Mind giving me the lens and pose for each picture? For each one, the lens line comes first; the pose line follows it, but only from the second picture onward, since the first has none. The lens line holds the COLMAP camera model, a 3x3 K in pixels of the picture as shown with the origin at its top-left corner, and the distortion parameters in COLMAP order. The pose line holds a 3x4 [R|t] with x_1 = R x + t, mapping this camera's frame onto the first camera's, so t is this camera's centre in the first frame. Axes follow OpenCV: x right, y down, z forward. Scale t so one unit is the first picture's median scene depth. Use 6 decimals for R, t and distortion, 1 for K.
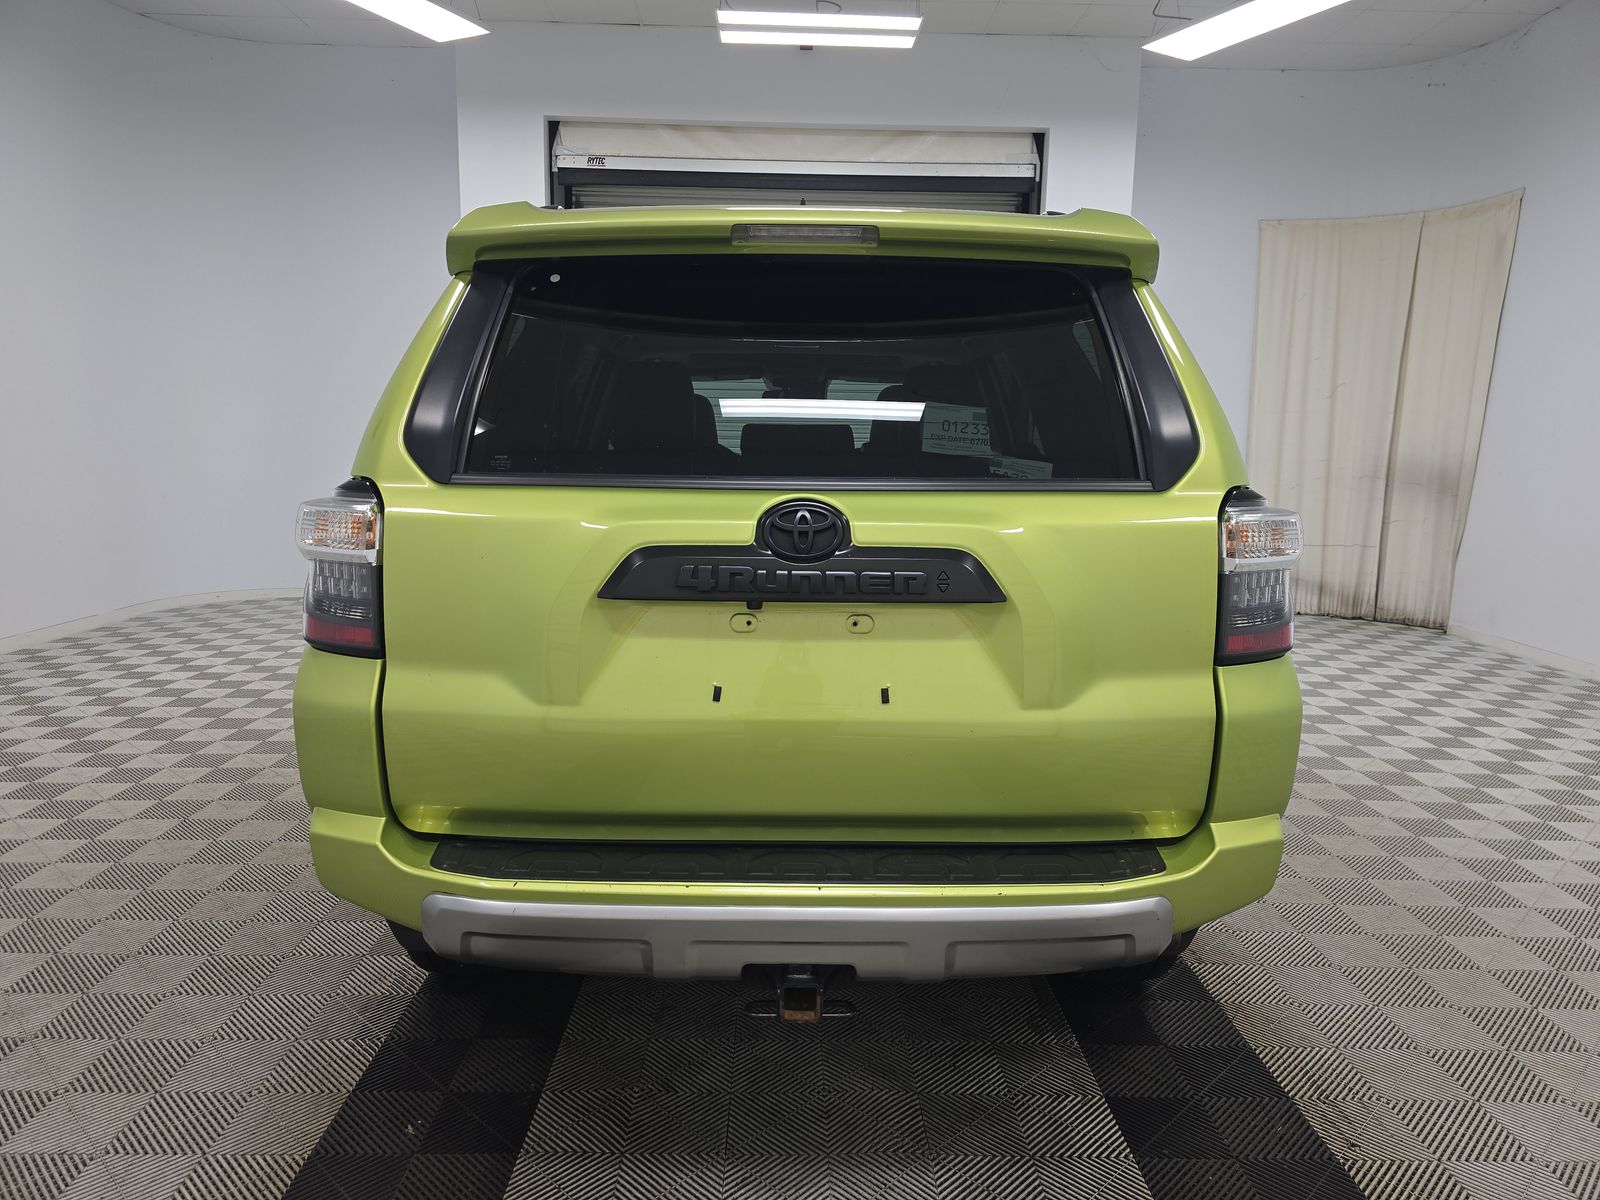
lens RADIAL K [[1094.9, 0, 800.0], [0, 1094.9, 600.0], [0, 0, 1]] dist [0.030209, -0.001048]
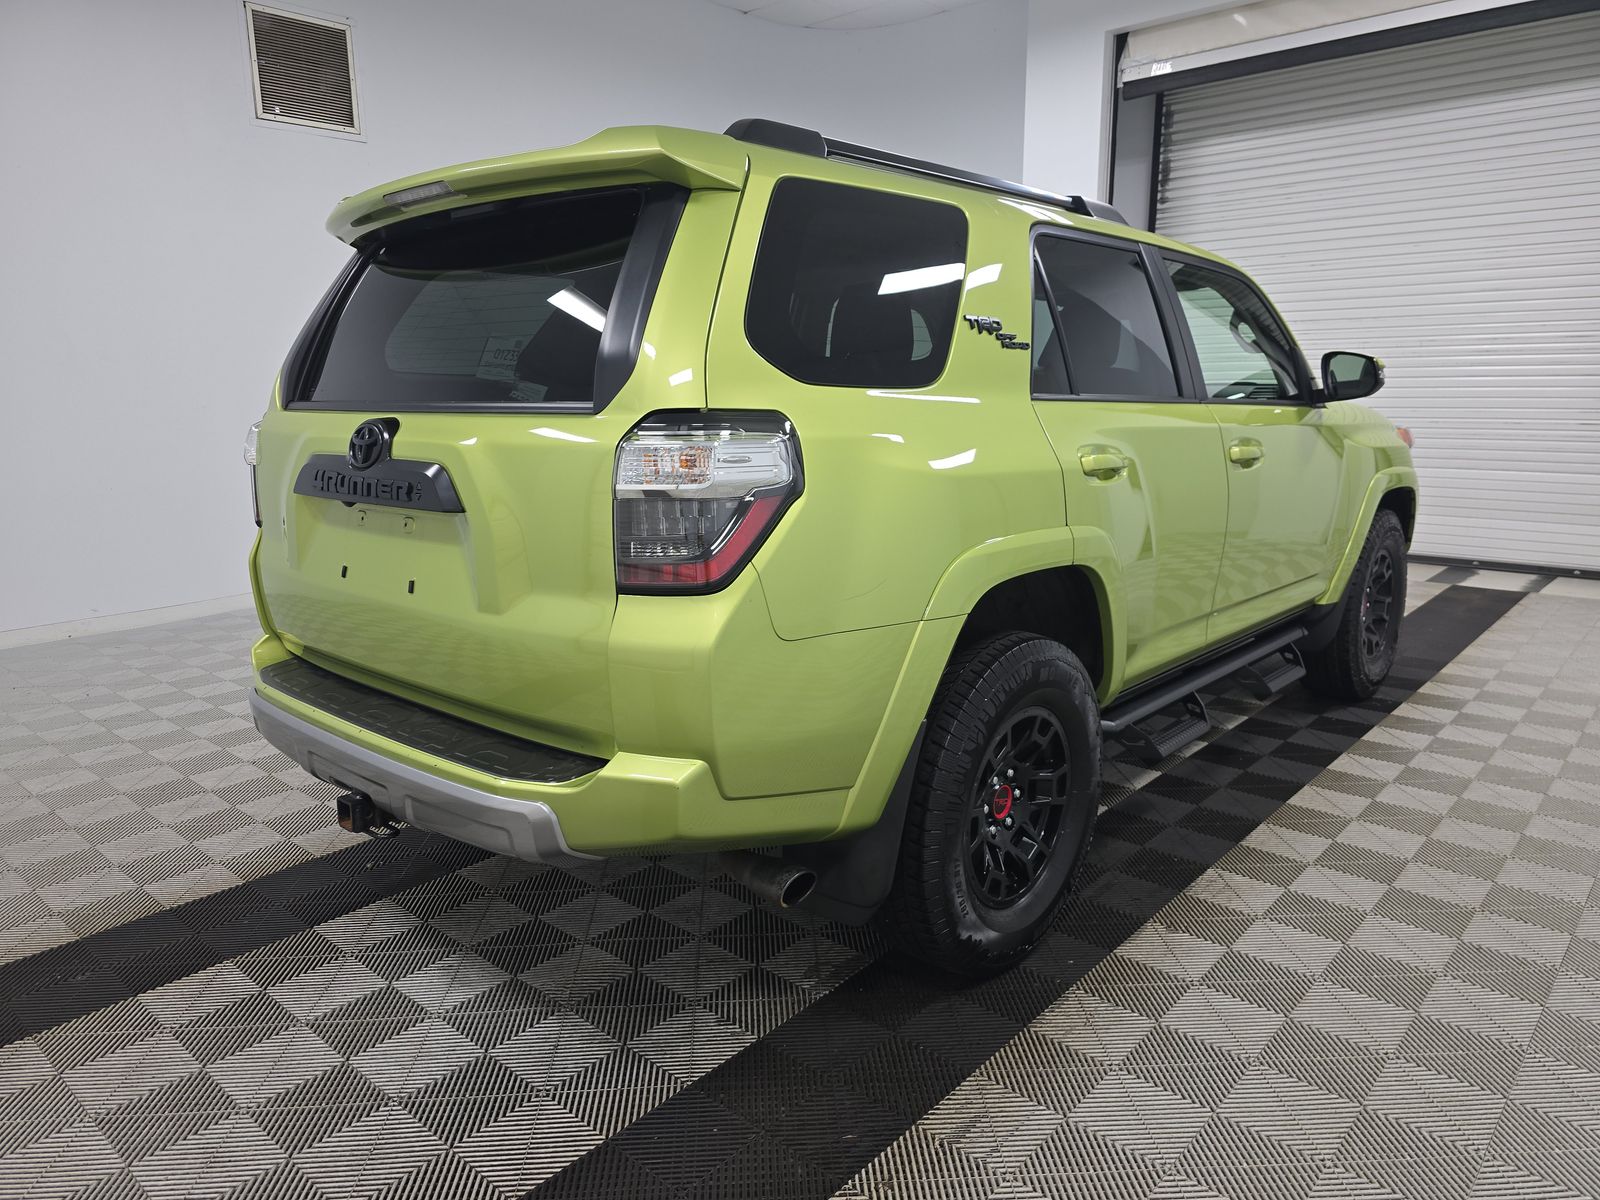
lens RADIAL K [[1094.9, 0, 800.0], [0, 1094.9, 600.0], [0, 0, 1]] dist [0.030209, -0.001048]
pose [[0.736807, 0.109358, -0.667200, 1.135223], [-0.069834, 0.993864, 0.085781, -0.028522], [0.672486, -0.016611, 0.739923, 0.382120]]
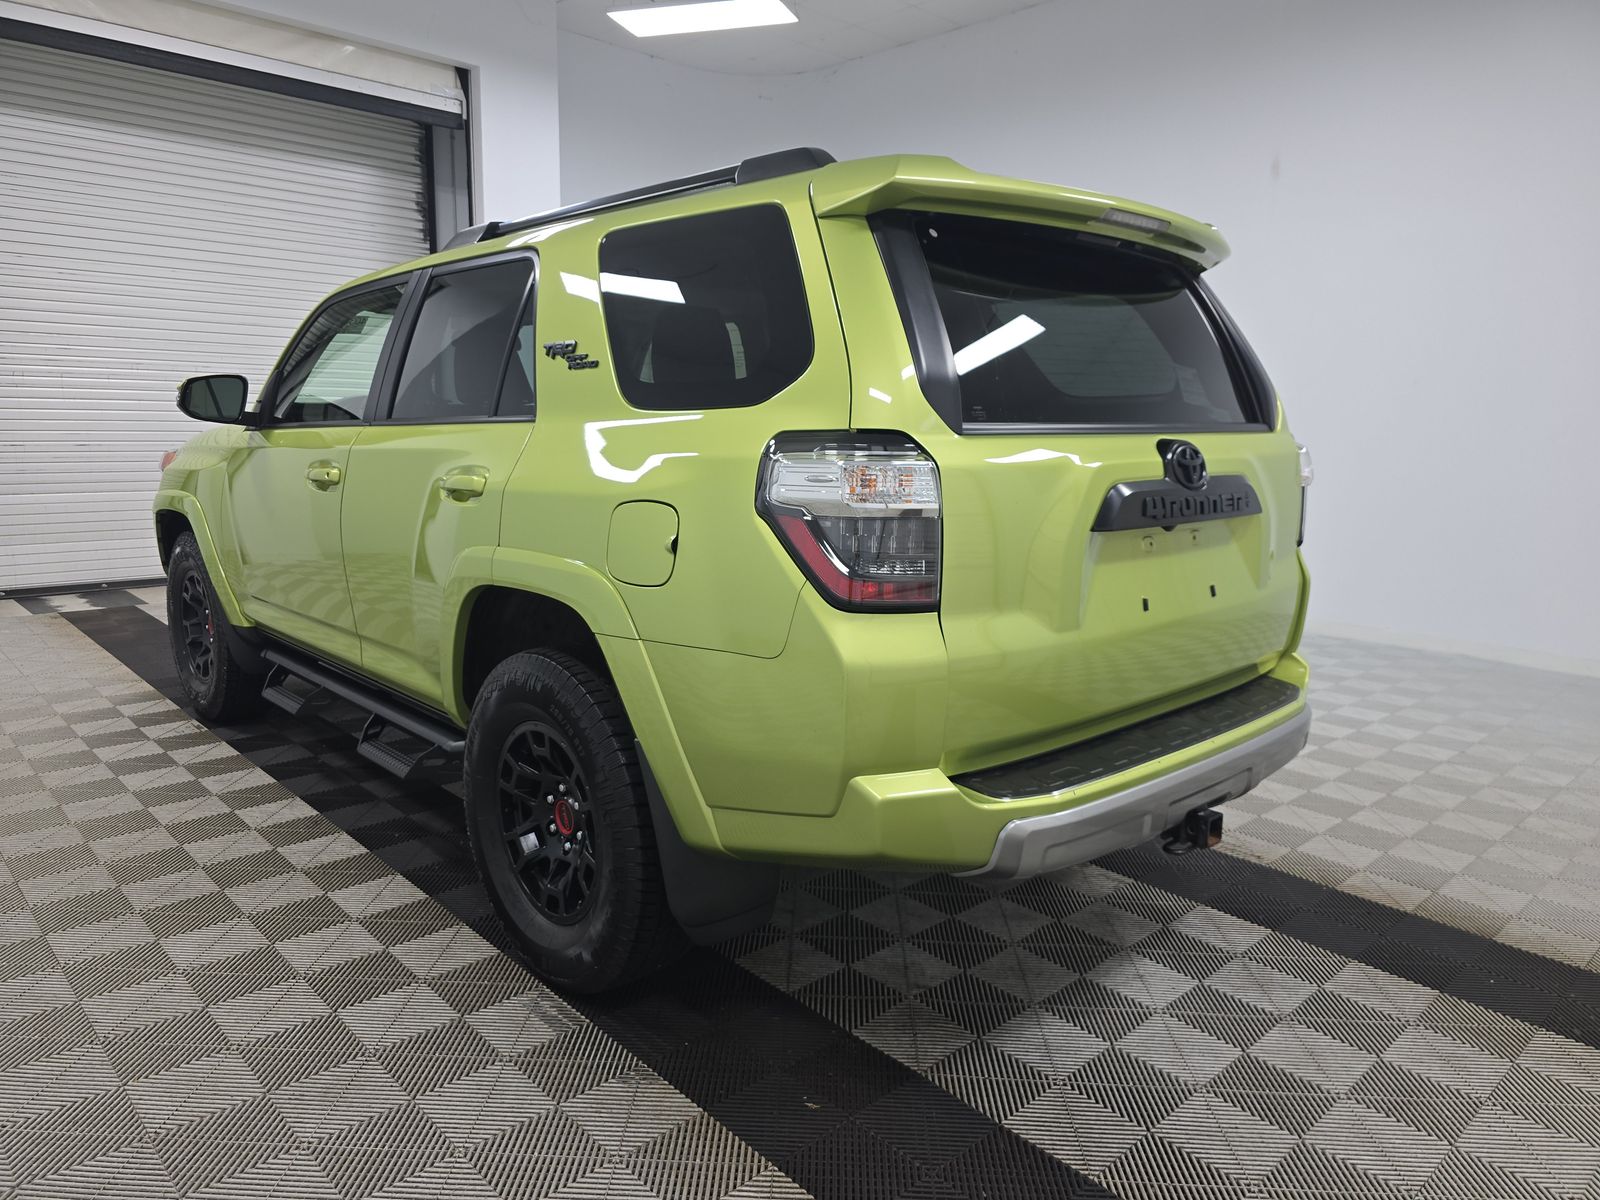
lens RADIAL K [[1094.9, 0, 800.0], [0, 1094.9, 600.0], [0, 0, 1]] dist [0.030209, -0.001048]
pose [[0.746046, -0.115094, 0.655872, -1.099085], [0.085161, 0.993353, 0.077447, -0.043230], [-0.660426, -0.001924, 0.750888, 0.326117]]
